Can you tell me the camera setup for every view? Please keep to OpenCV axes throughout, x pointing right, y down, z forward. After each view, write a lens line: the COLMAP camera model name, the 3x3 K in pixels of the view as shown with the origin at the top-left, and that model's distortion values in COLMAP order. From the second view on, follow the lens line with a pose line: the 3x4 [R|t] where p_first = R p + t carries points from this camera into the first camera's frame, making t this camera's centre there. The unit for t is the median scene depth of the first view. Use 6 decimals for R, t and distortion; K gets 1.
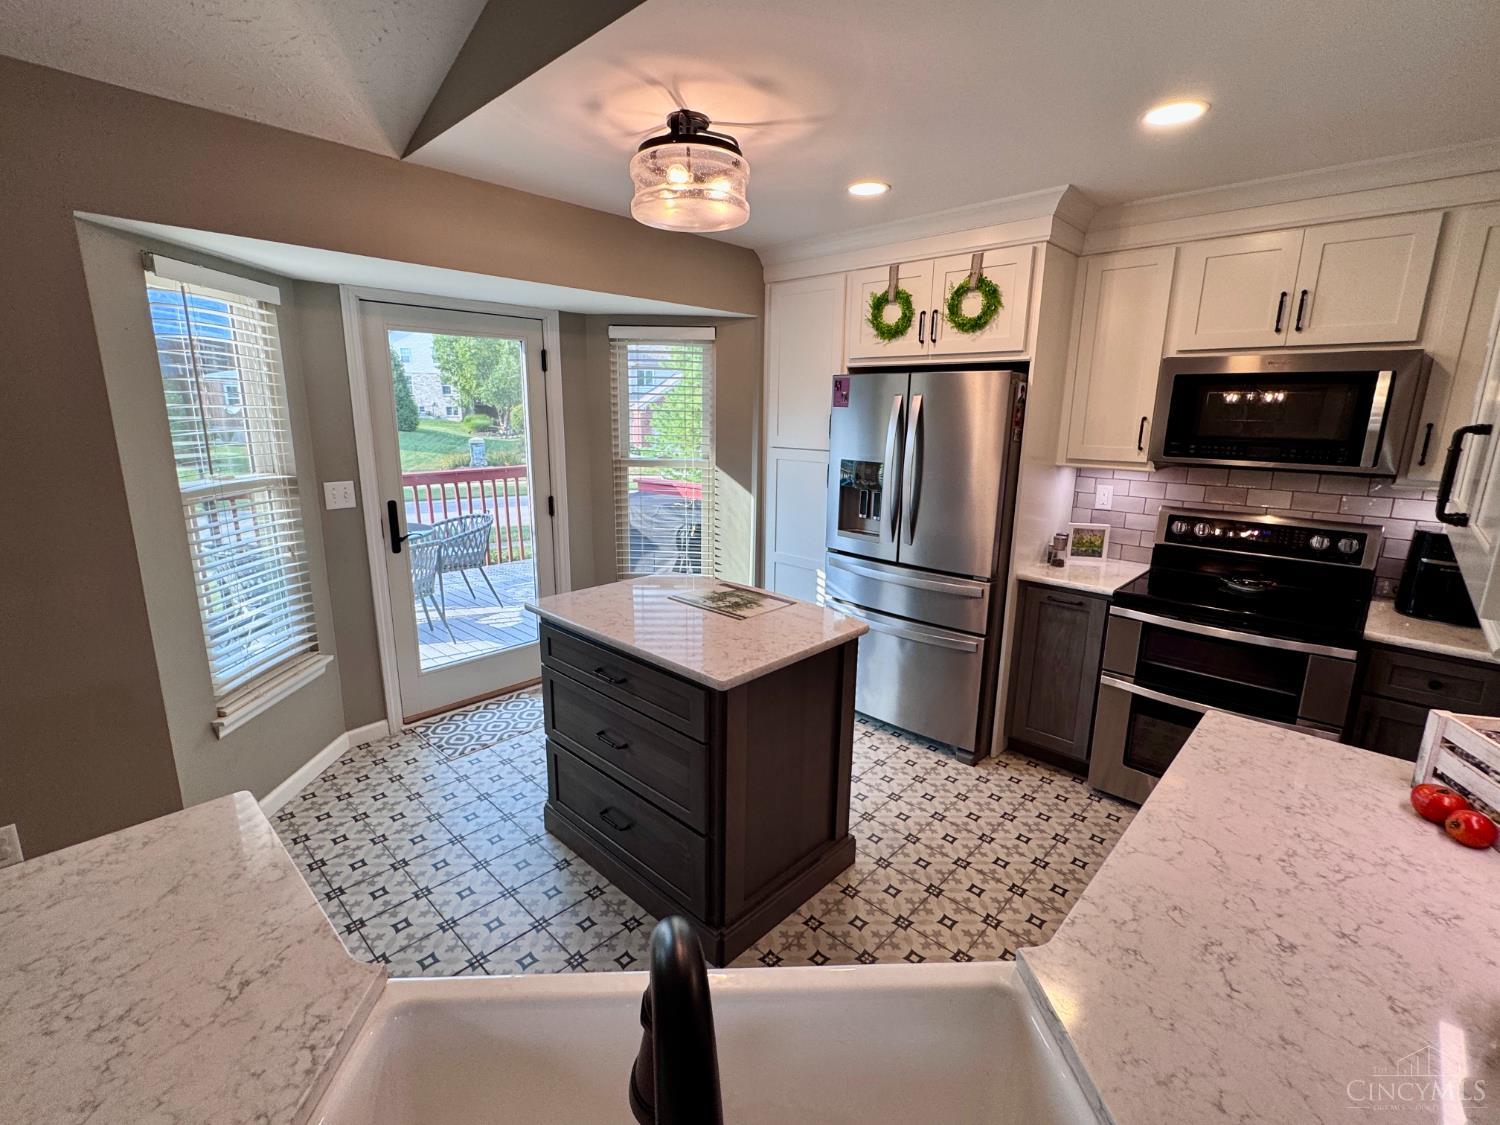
lens RADIAL K [[672.4, 0, 754.3], [0, 672.4, 558.7], [0, 0, 1]] dist [-0.004731, -0.000551]
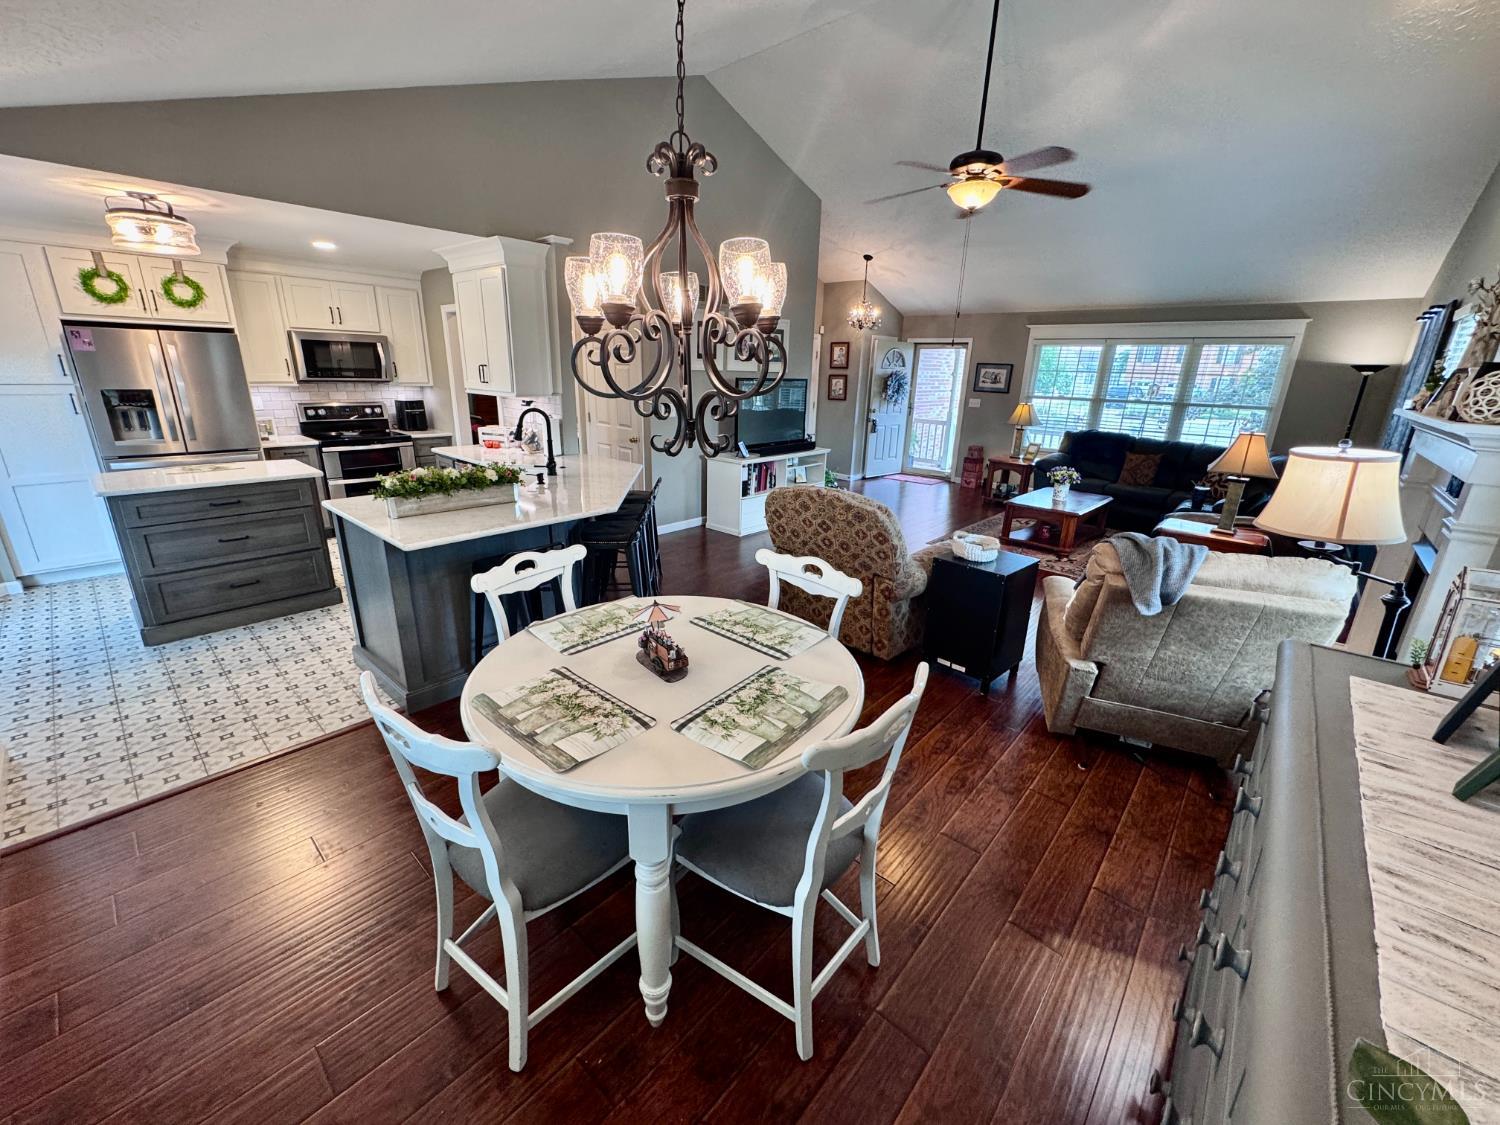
lens RADIAL K [[603.8, 0, 750.5], [0, 603.8, 557.7], [0, 0, 1]] dist [-0.000294, 0.000131]
pose [[-0.024875, -0.316829, 0.948157, -1.356555], [0.183469, 0.930894, 0.315874, 0.033177], [-0.982711, 0.181815, 0.034973, -0.347194]]
